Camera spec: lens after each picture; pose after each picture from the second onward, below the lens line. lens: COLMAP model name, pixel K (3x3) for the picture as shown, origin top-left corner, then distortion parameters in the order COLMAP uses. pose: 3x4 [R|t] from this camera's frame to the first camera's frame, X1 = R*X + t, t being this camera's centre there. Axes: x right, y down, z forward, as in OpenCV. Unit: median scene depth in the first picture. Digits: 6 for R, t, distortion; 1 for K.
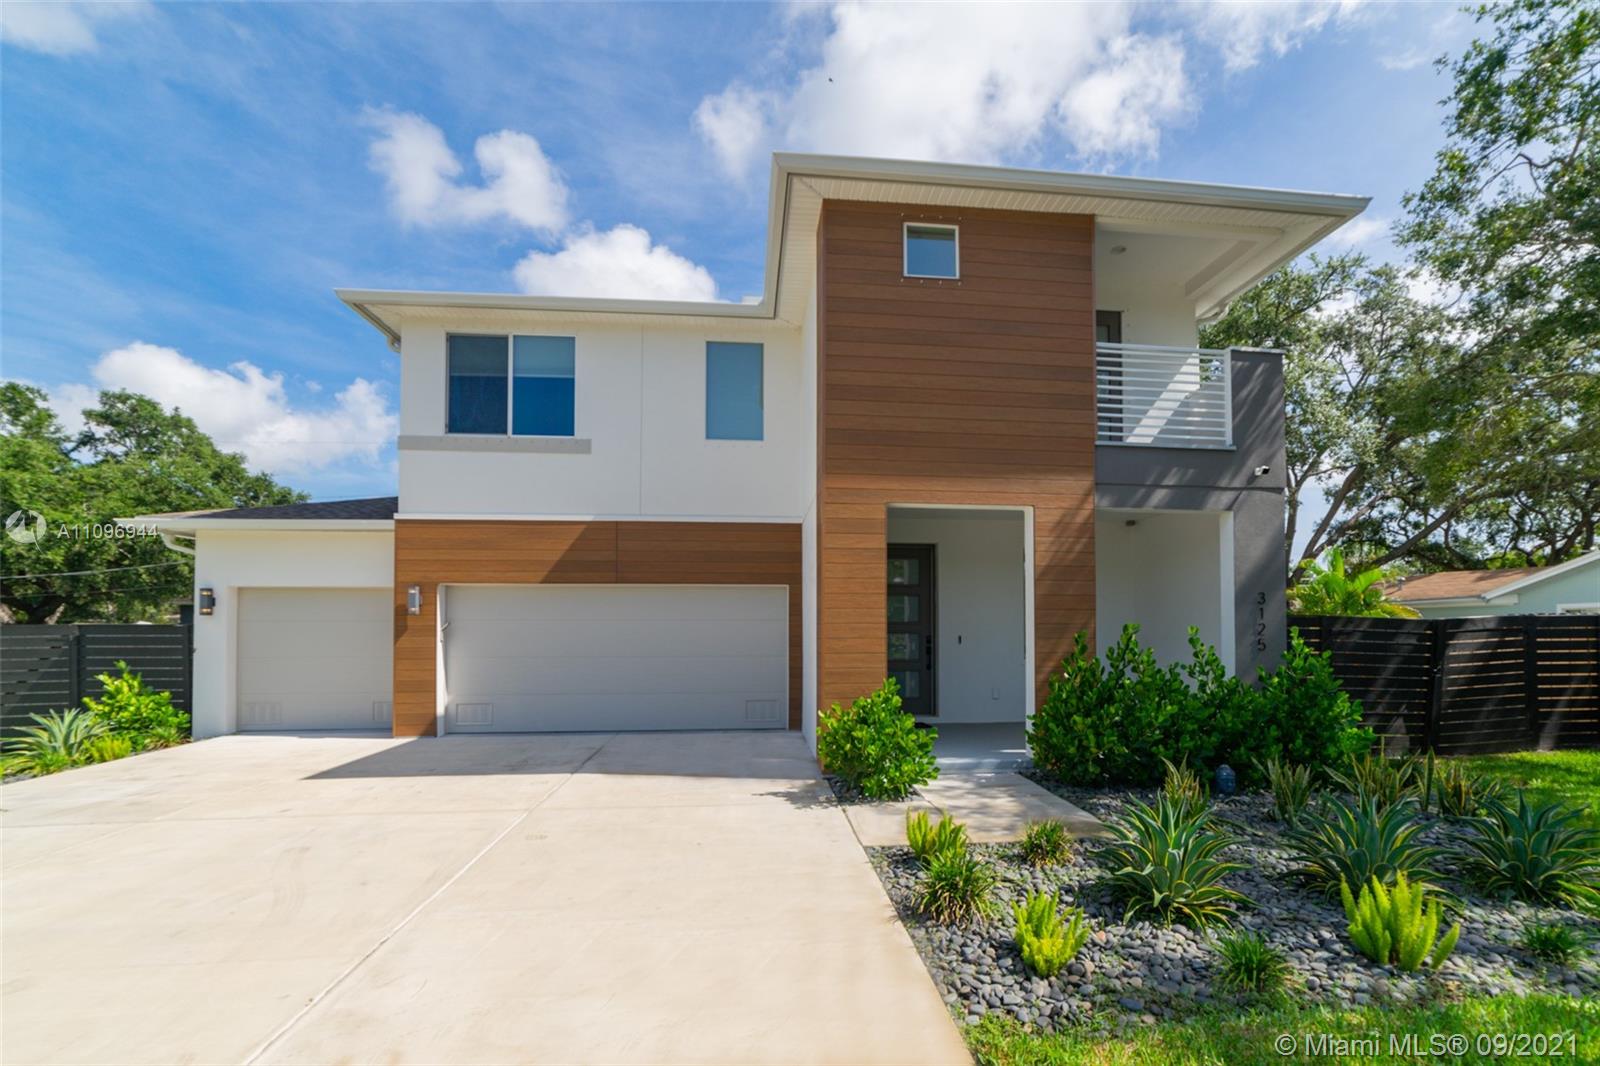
lens RADIAL K [[708.1, 0, 805.2], [0, 708.1, 608.4], [0, 0, 1]] dist [-0.007276, -0.000034]
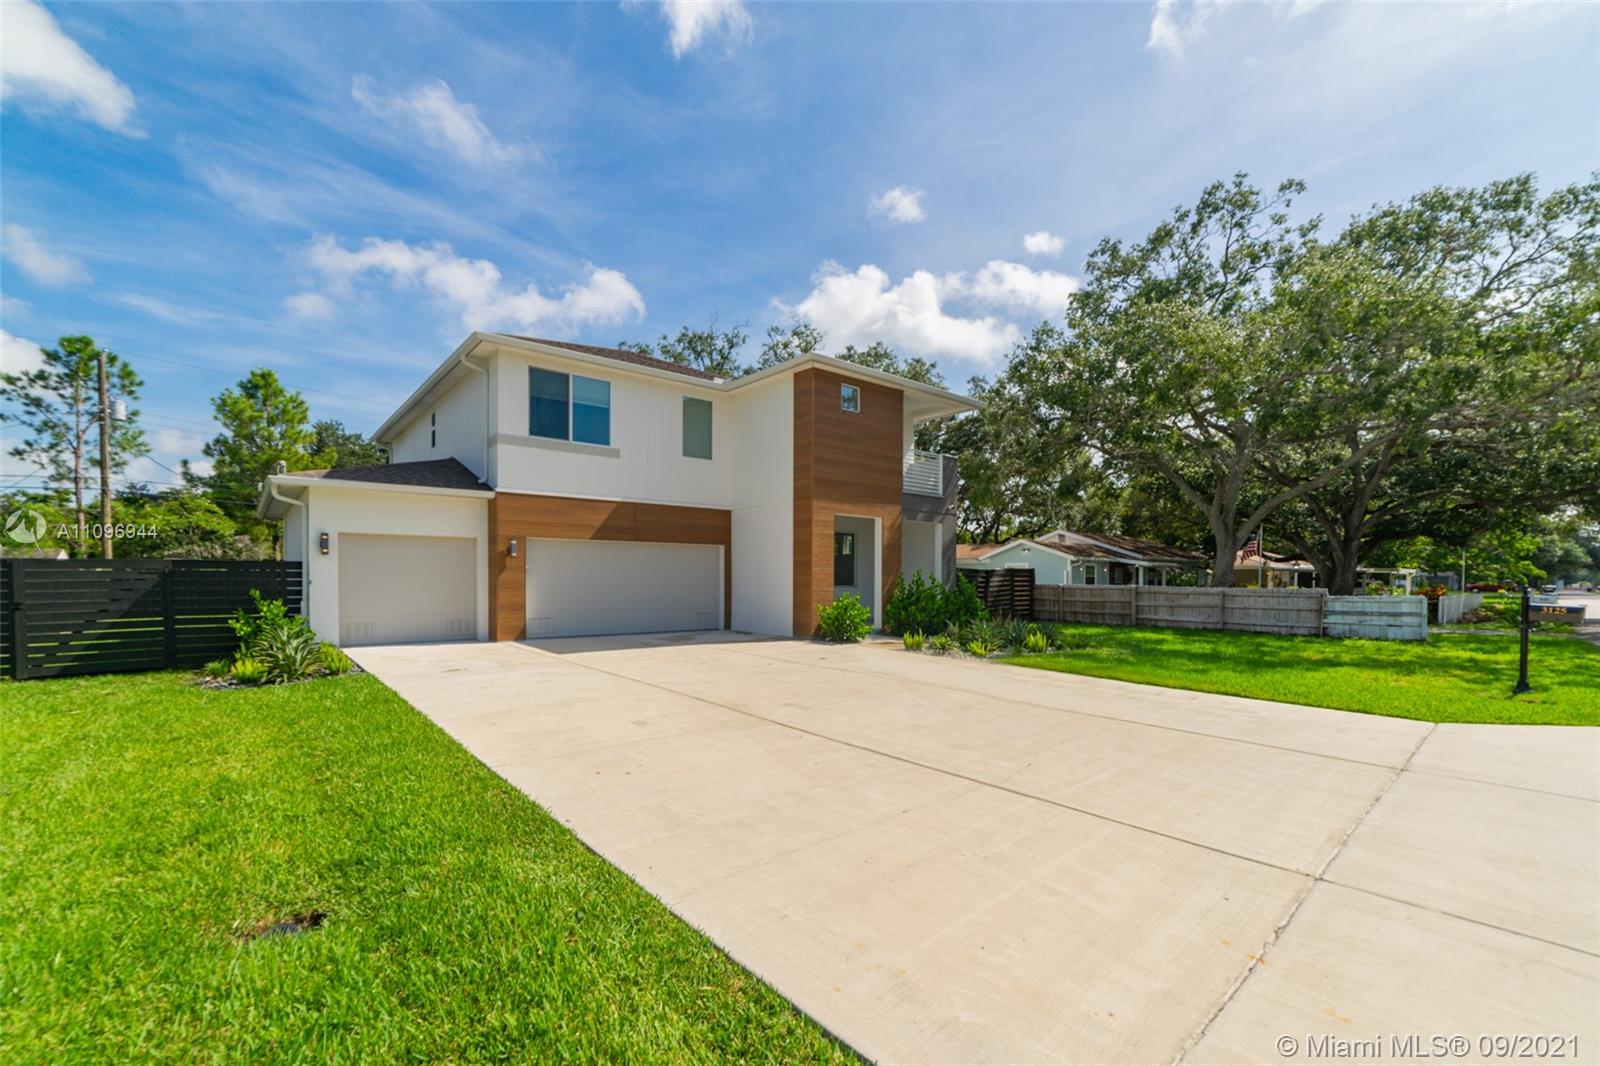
lens RADIAL K [[653.5, 0, 798.4], [0, 653.5, 588.1], [0, 0, 1]] dist [0.000211, 0.000003]
pose [[0.837931, -0.002692, 0.545770, -0.775756], [-0.026177, 0.998639, 0.045114, -0.005754], [-0.545148, -0.052089, 0.836720, -0.459676]]
